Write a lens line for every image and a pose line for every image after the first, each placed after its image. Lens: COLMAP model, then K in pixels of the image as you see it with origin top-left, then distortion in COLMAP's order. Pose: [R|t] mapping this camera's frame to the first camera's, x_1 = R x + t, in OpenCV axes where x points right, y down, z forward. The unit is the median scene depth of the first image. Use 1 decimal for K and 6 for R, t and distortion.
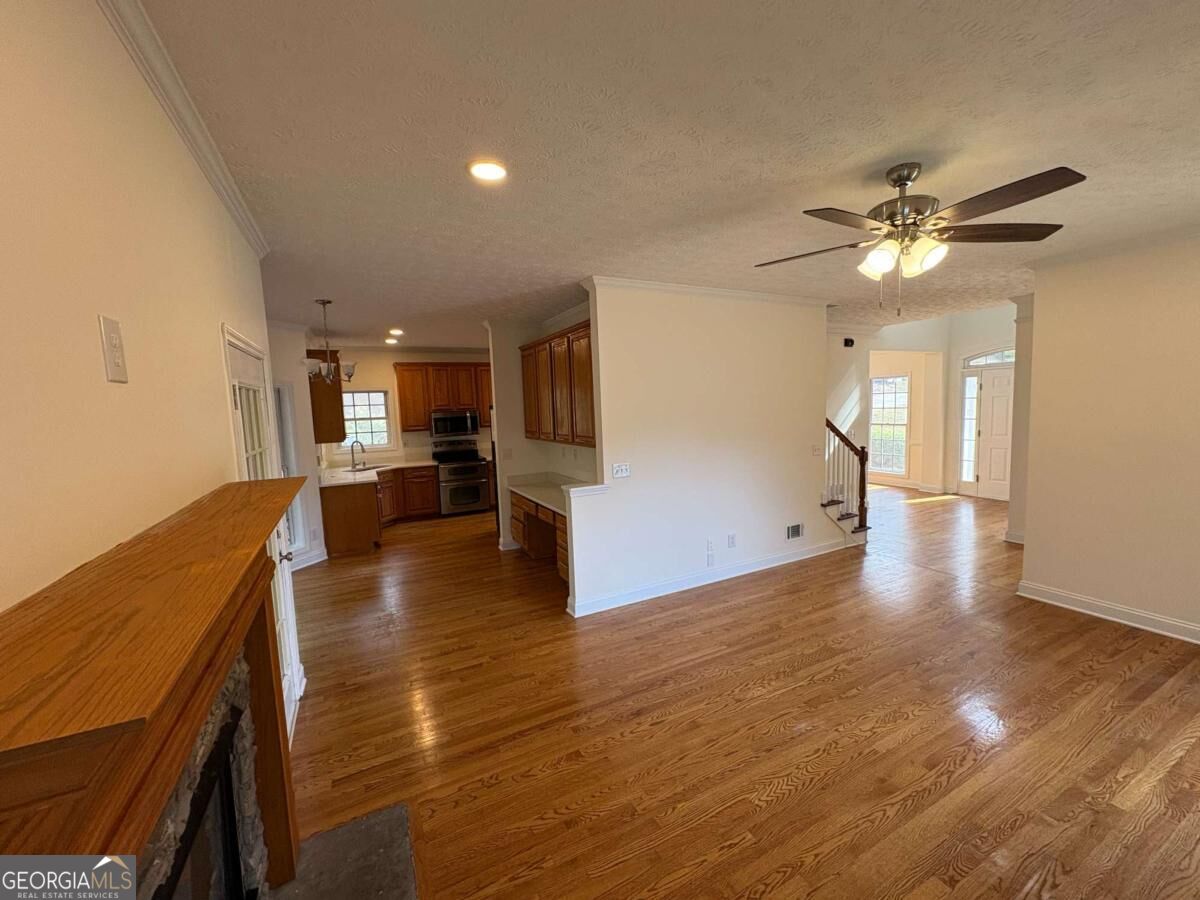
lens RADIAL K [[481.3, 0, 600.0], [0, 481.3, 450.0], [0, 0, 1]] dist [0.002693, 0.000450]
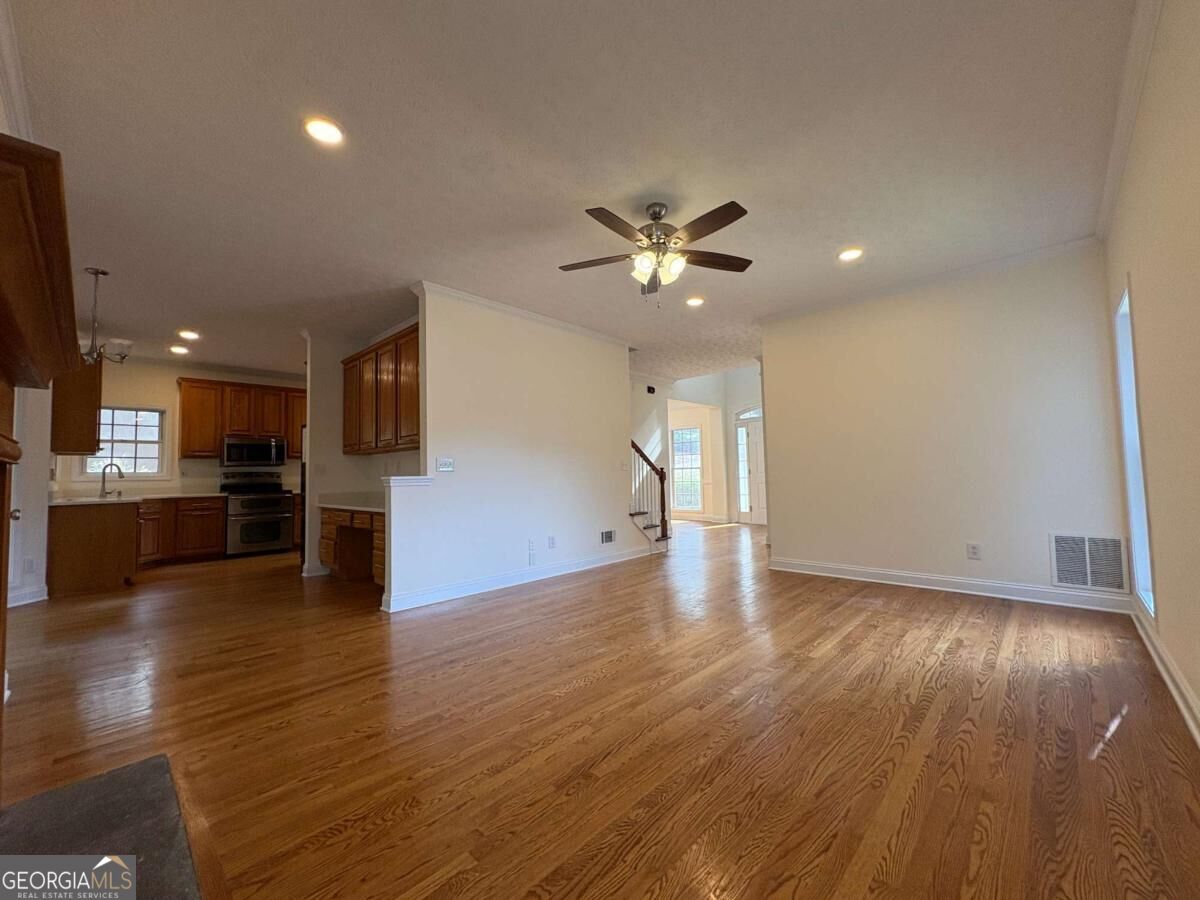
lens RADIAL K [[481.3, 0, 600.0], [0, 481.3, 450.0], [0, 0, 1]] dist [0.002693, 0.000450]
pose [[0.944035, 0.033106, 0.328180, 0.012798], [0.018693, 0.987981, -0.153439, 0.129851], [-0.329315, 0.150986, 0.932070, -0.060204]]
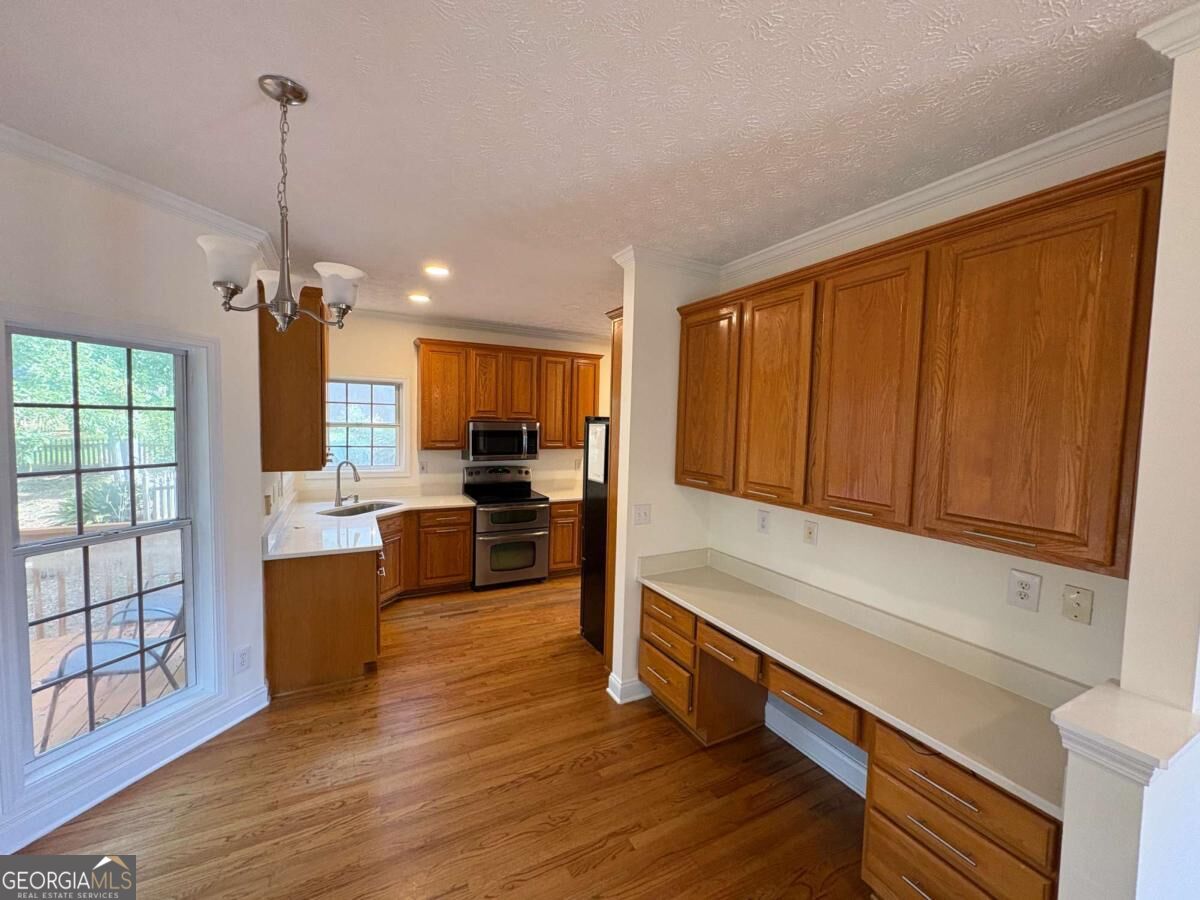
lens RADIAL K [[481.3, 0, 600.0], [0, 481.3, 450.0], [0, 0, 1]] dist [0.002693, 0.000450]
pose [[0.997958, 0.061463, 0.017362, -0.261211], [-0.060819, 0.997519, -0.035451, -0.039884], [-0.019497, 0.034323, 0.999221, 0.510135]]
